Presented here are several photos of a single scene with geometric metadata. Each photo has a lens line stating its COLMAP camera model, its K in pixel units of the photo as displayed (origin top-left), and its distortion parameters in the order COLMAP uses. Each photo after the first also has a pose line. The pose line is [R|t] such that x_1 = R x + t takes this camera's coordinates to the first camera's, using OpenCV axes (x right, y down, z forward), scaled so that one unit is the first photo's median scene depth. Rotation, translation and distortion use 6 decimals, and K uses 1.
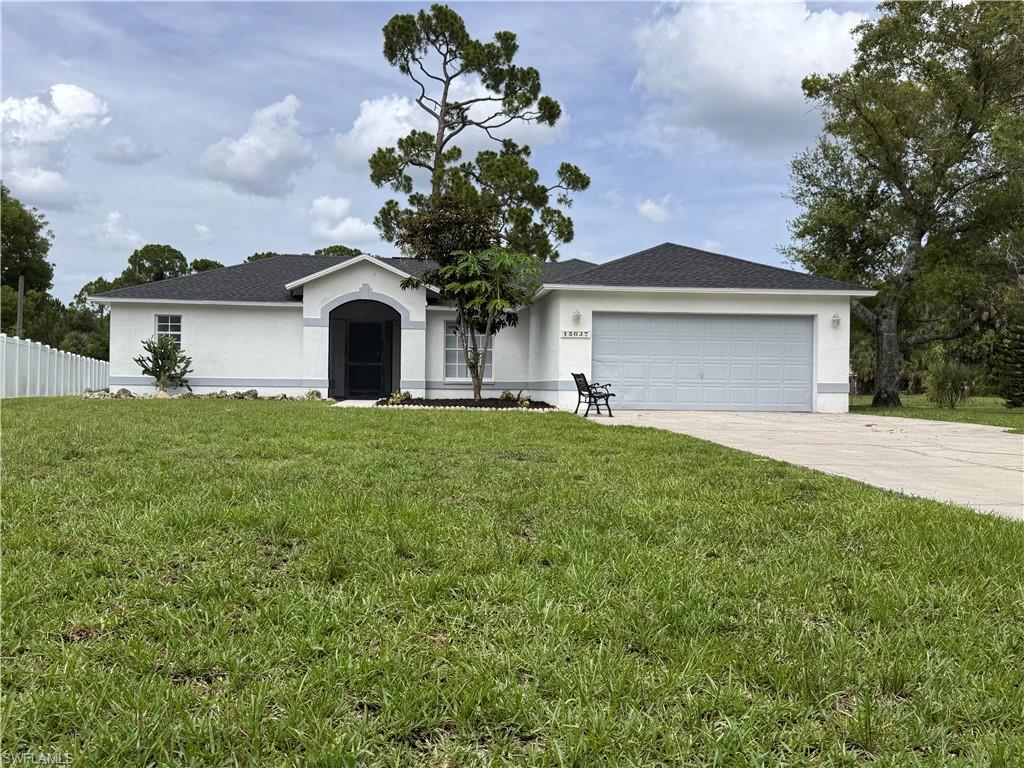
lens RADIAL K [[947.0, 0, 511.1], [0, 947.0, 389.0], [0, 0, 1]] dist [0.092836, 0.000000]
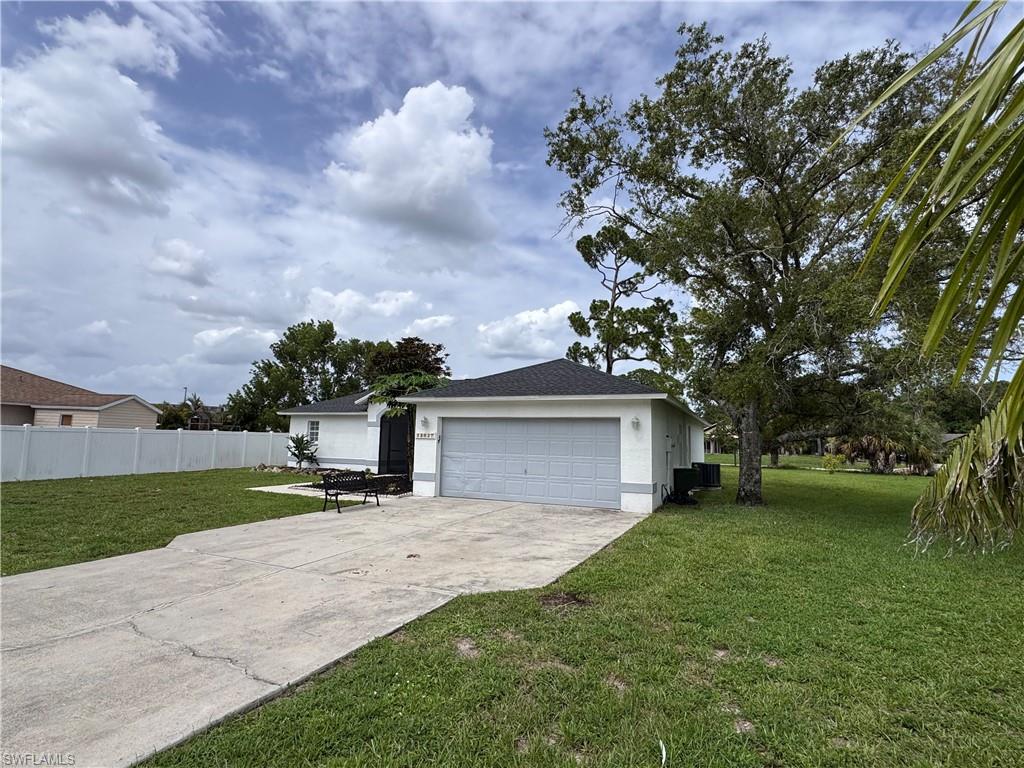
lens RADIAL K [[507.1, 0, 509.1], [0, 507.1, 375.7], [0, 0, 1]] dist [-0.005640, -0.000239]
pose [[0.859919, -0.057973, -0.507128, 0.437739], [-0.012766, 0.990776, -0.134907, -0.039685], [0.510271, 0.122483, 0.851247, 0.390071]]
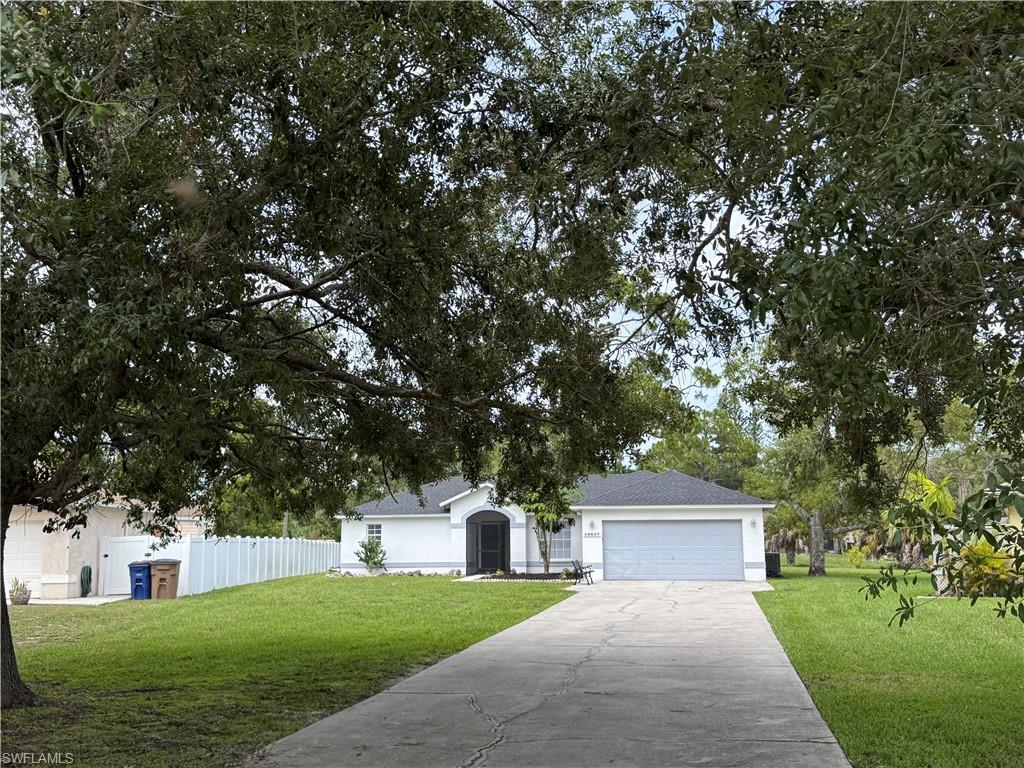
lens RADIAL K [[1102.4, 0, 510.4], [0, 1102.4, 384.0], [0, 0, 1]] dist [0.164439, 0.000000]
pose [[0.967422, -0.057591, -0.246533, 0.364481], [0.020596, 0.988458, -0.150087, -0.024954], [0.252331, 0.140120, 0.957442, -0.826078]]
